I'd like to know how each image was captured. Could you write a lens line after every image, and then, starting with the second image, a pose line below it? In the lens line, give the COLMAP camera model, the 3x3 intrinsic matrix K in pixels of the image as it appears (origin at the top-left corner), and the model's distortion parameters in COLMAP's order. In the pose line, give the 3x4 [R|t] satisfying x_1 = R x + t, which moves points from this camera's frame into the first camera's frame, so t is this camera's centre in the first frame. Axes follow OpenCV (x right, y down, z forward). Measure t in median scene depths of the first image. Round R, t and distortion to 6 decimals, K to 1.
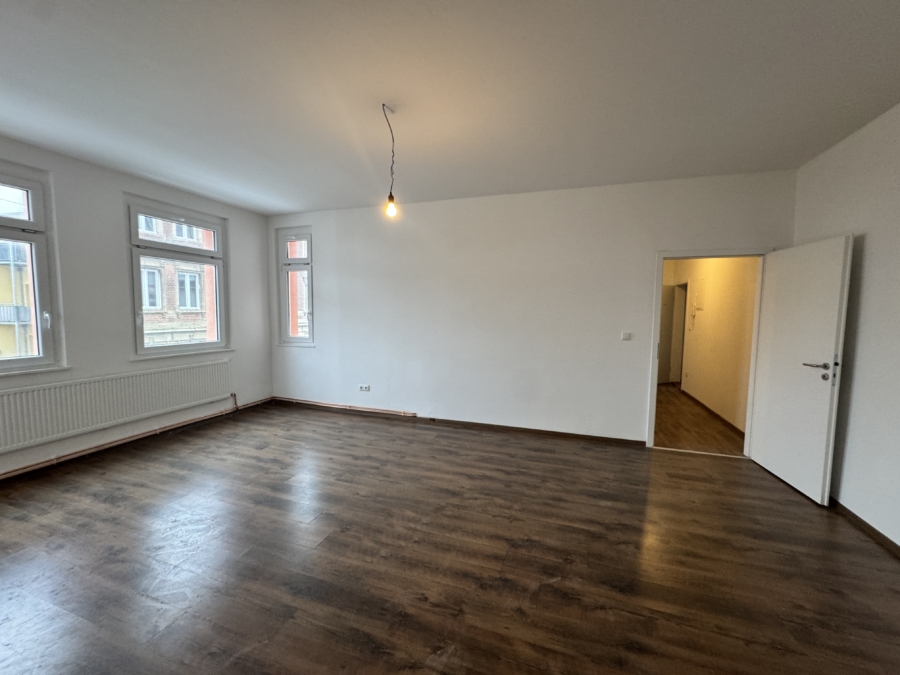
lens RADIAL K [[354.1, 0, 445.2], [0, 354.1, 337.7], [0, 0, 1]] dist [-0.002371, 0.000163]
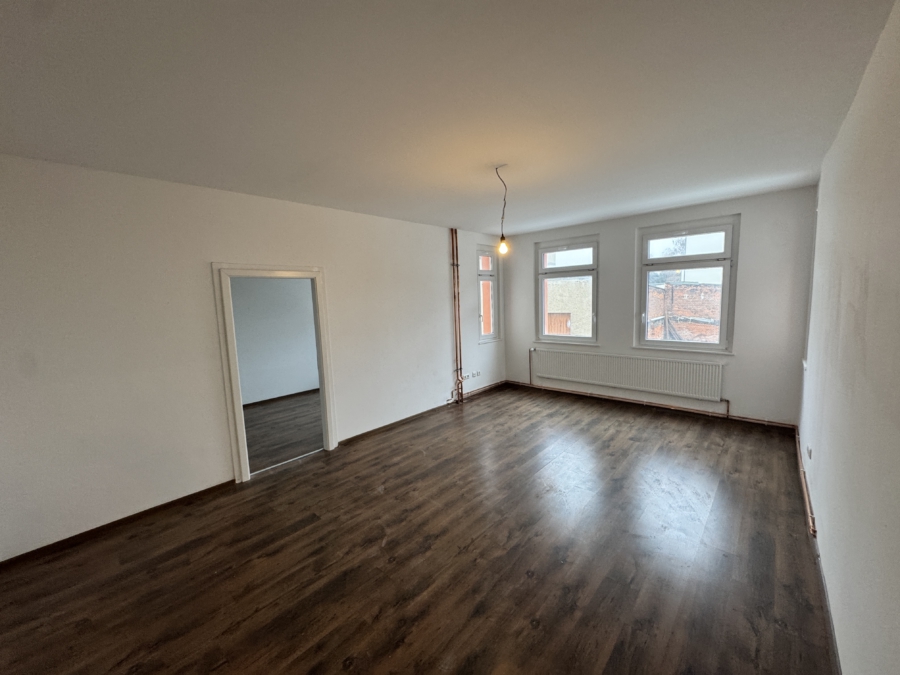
lens RADIAL K [[354.1, 0, 456.7], [0, 354.1, 340.5], [0, 0, 1]] dist [-0.002371, 0.000163]
pose [[-0.371191, 0.119654, -0.920815, 0.689673], [-0.040562, 0.988627, 0.144816, -0.141082], [0.927670, 0.091104, -0.362116, 0.855260]]
